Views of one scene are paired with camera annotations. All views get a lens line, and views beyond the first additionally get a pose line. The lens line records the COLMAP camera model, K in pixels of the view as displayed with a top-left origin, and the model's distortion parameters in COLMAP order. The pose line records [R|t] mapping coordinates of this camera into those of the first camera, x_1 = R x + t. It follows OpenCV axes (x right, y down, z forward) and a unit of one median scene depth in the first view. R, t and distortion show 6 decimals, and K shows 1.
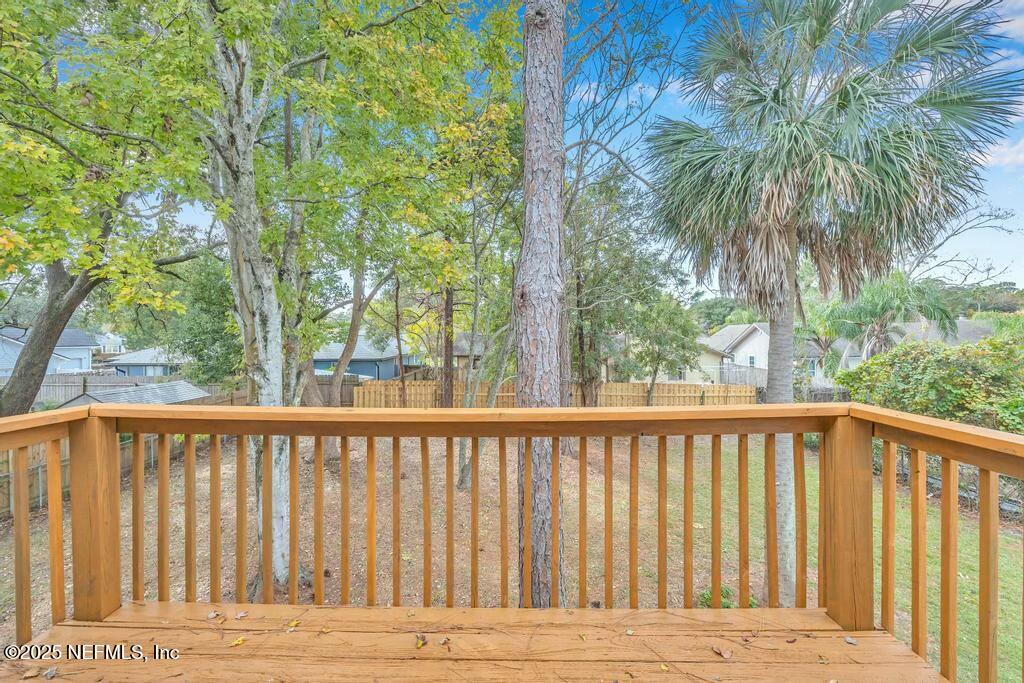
lens RADIAL K [[415.0, 0, 512.2], [0, 415.0, 338.1], [0, 0, 1]] dist [0.000719, 0.000094]
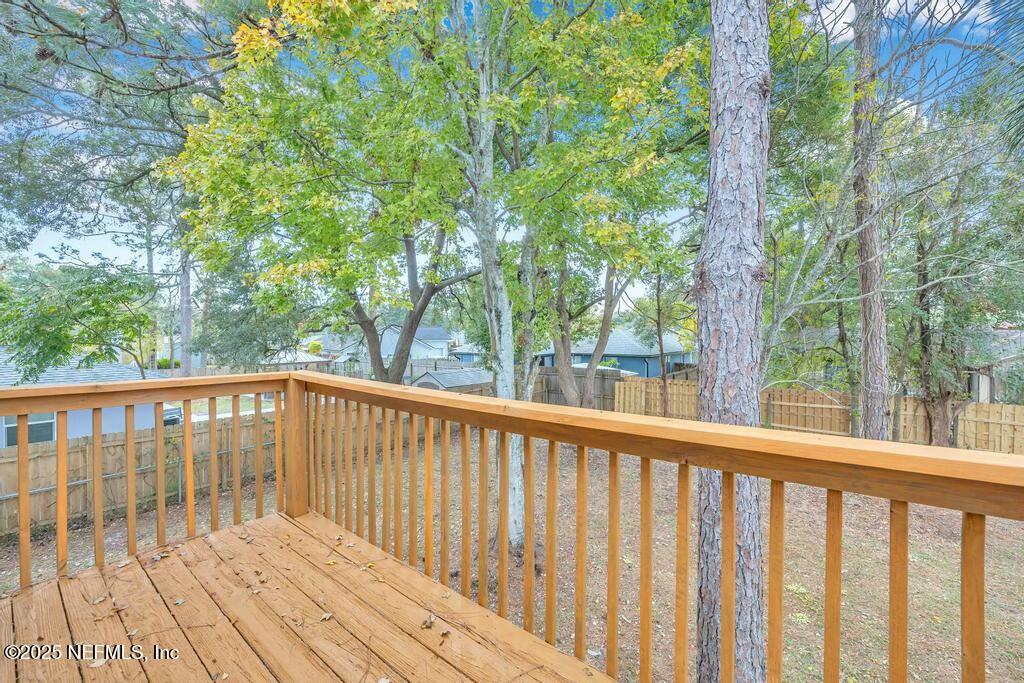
lens RADIAL K [[421.4, 0, 514.8], [0, 421.4, 339.3], [0, 0, 1]] dist [0.001503, 0.000224]
pose [[0.794301, 0.010093, -0.607440, 0.149437], [-0.003831, 0.999925, 0.011604, 0.008352], [0.607512, -0.006890, 0.794281, 0.085872]]
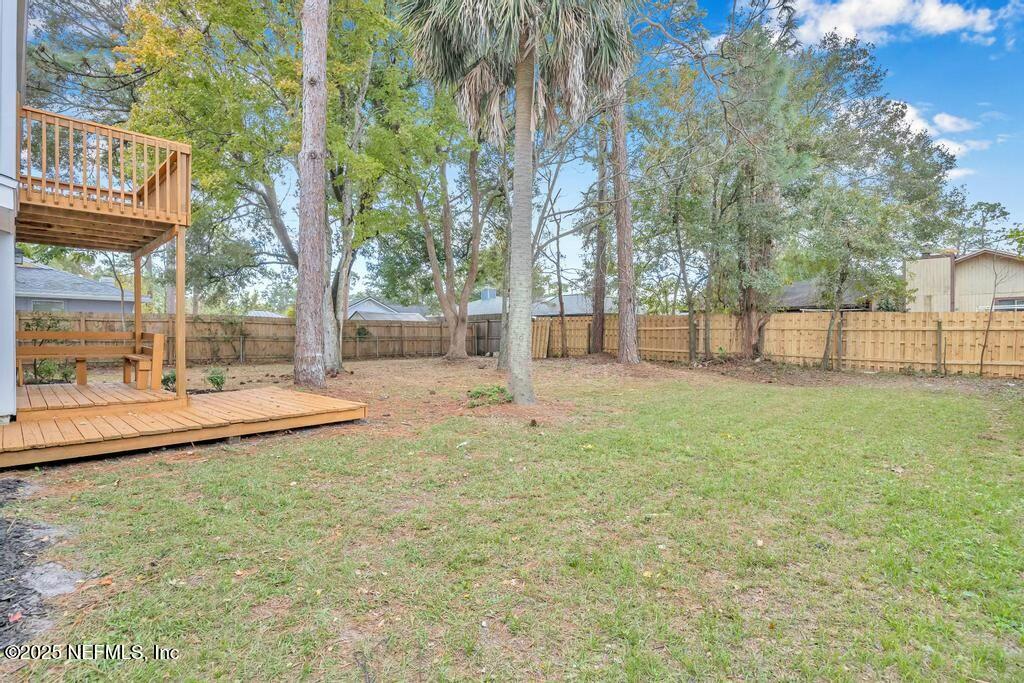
lens RADIAL K [[475.3, 0, 510.5], [0, 475.3, 336.3], [0, 0, 1]] dist [-0.006138, -0.000879]
pose [[0.737349, 0.007733, -0.675467, 1.367411], [-0.003372, 0.999964, 0.007767, 0.435139], [0.675503, -0.003449, 0.737349, 0.048285]]
